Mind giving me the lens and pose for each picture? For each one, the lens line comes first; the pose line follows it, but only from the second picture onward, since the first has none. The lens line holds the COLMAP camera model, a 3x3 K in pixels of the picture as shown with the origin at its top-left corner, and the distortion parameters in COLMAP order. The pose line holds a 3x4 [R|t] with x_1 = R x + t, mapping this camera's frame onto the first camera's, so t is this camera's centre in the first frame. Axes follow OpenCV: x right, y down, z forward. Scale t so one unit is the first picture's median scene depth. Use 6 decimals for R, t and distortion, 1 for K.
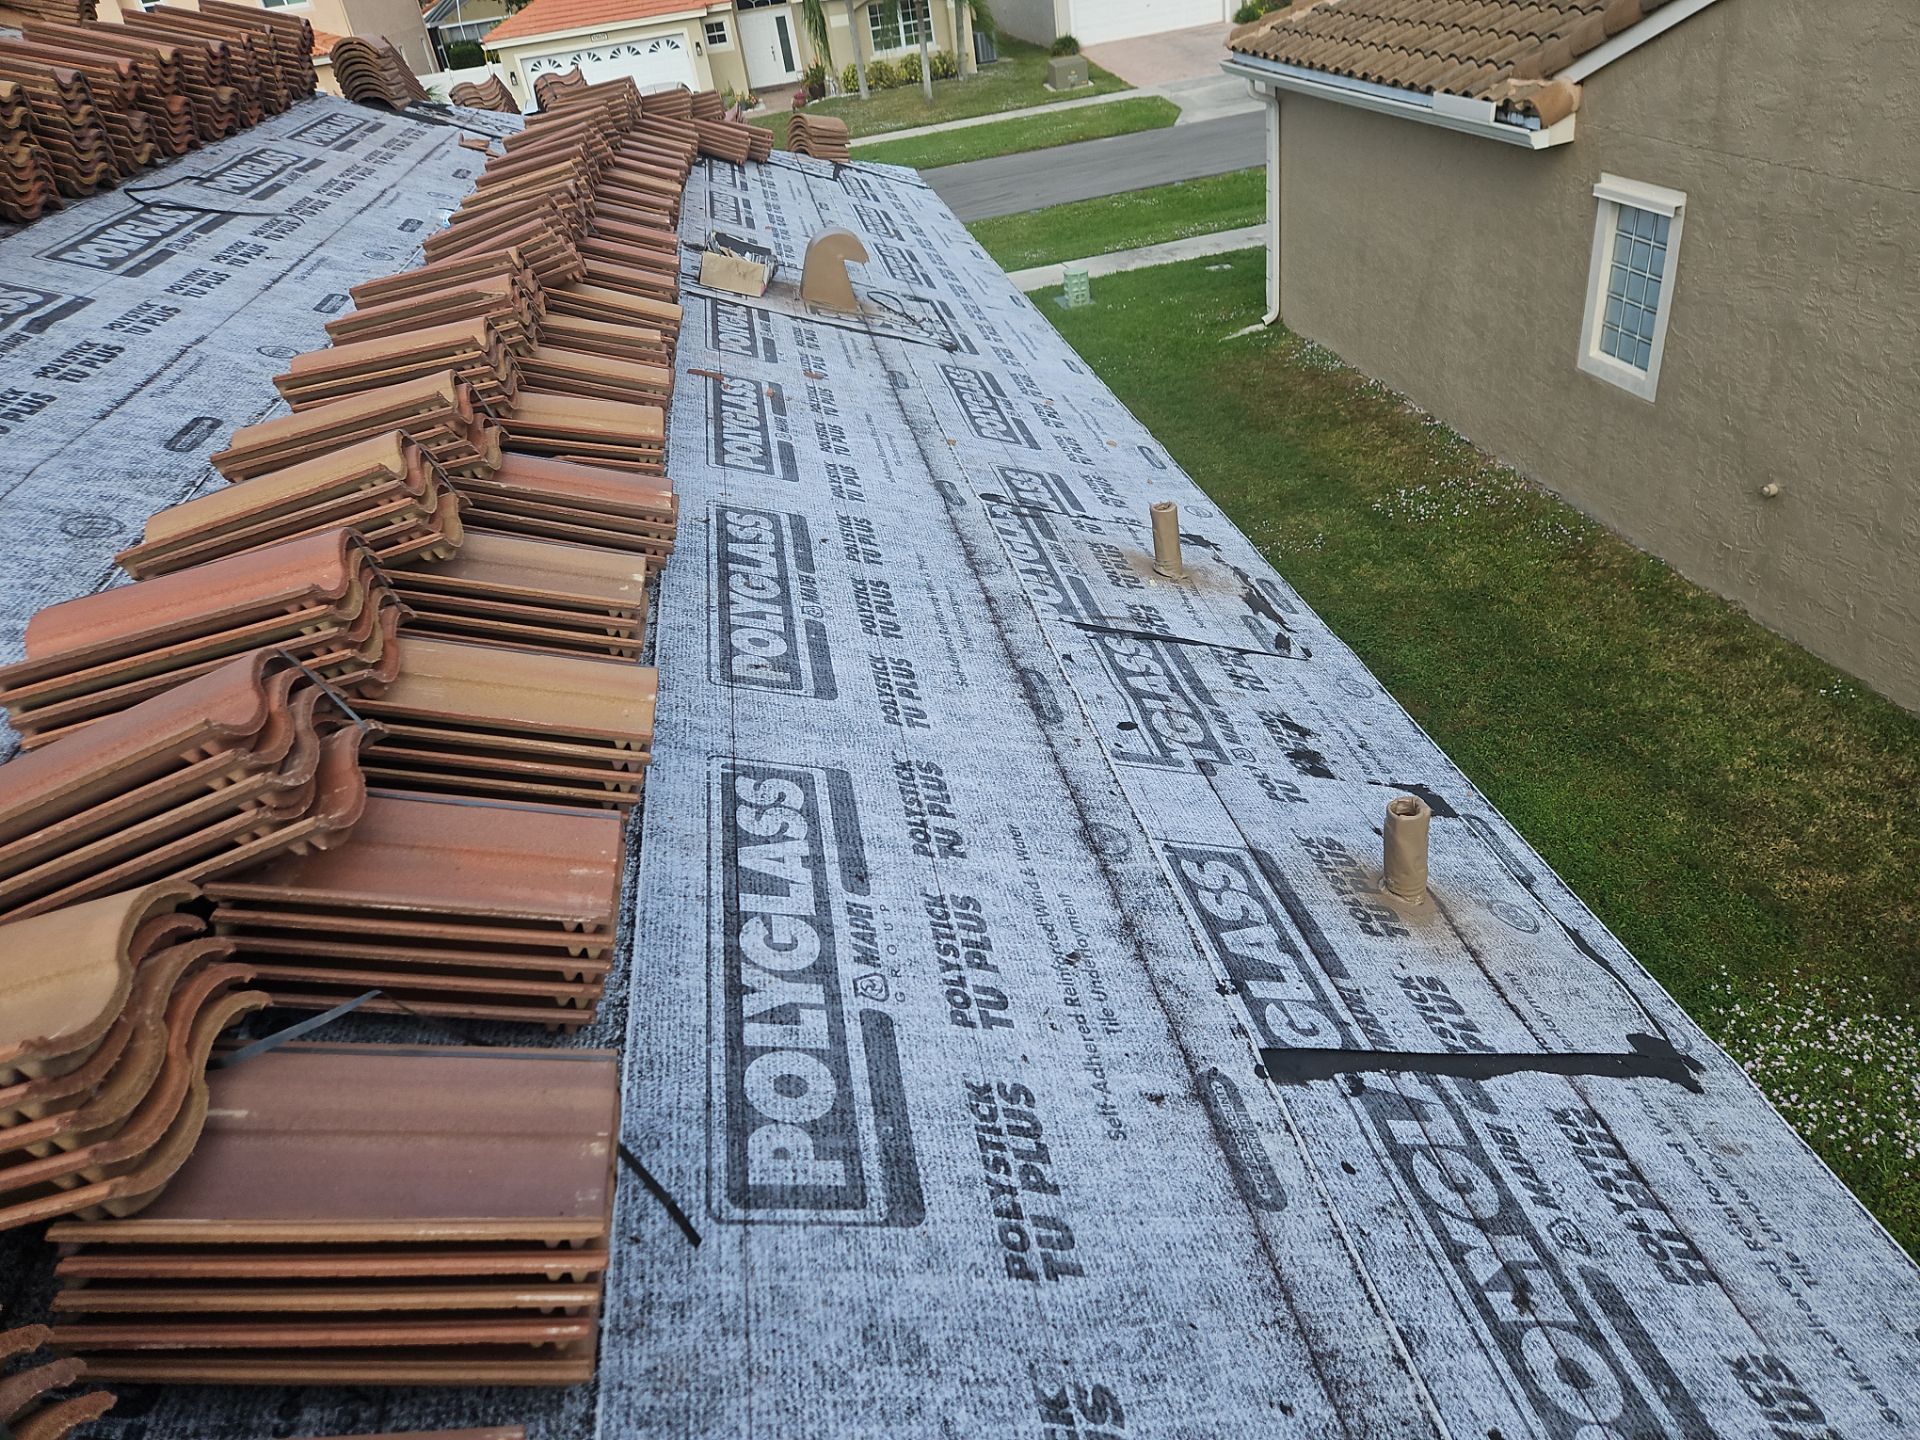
lens RADIAL K [[1194.6, 0, 972.3], [0, 1194.6, 694.6], [0, 0, 1]] dist [0.070114, -0.054001]
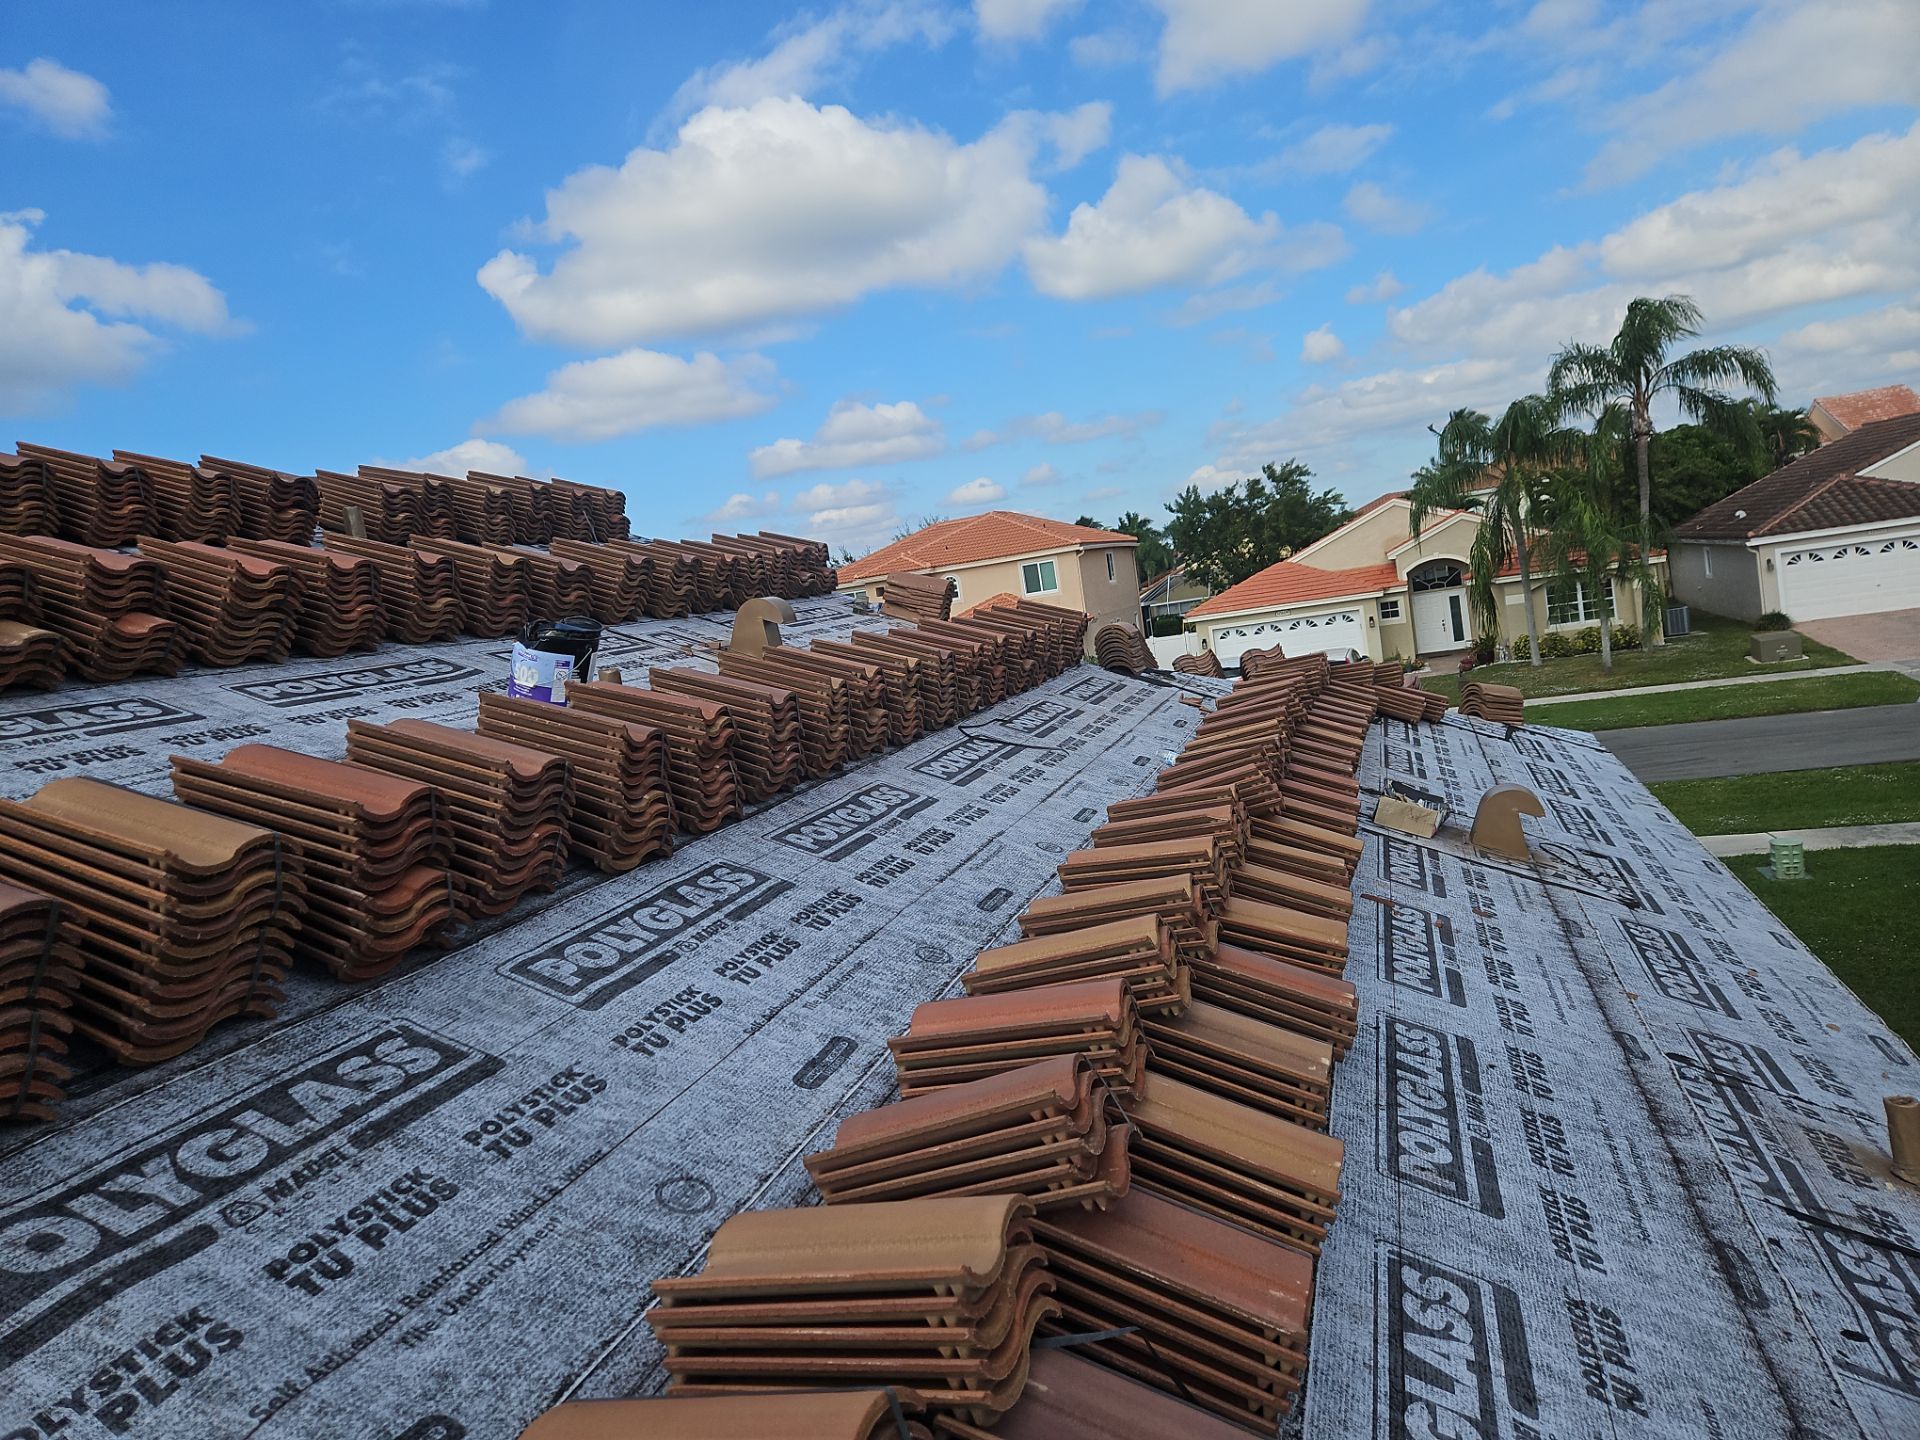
lens RADIAL K [[1194.6, 0, 972.3], [0, 1194.6, 694.6], [0, 0, 1]] dist [0.070114, -0.054001]
pose [[0.871448, 0.034667, -0.489261, -0.010671], [-0.233312, 0.906720, -0.351319, 0.047628], [0.431444, 0.420307, 0.798247, -0.154029]]
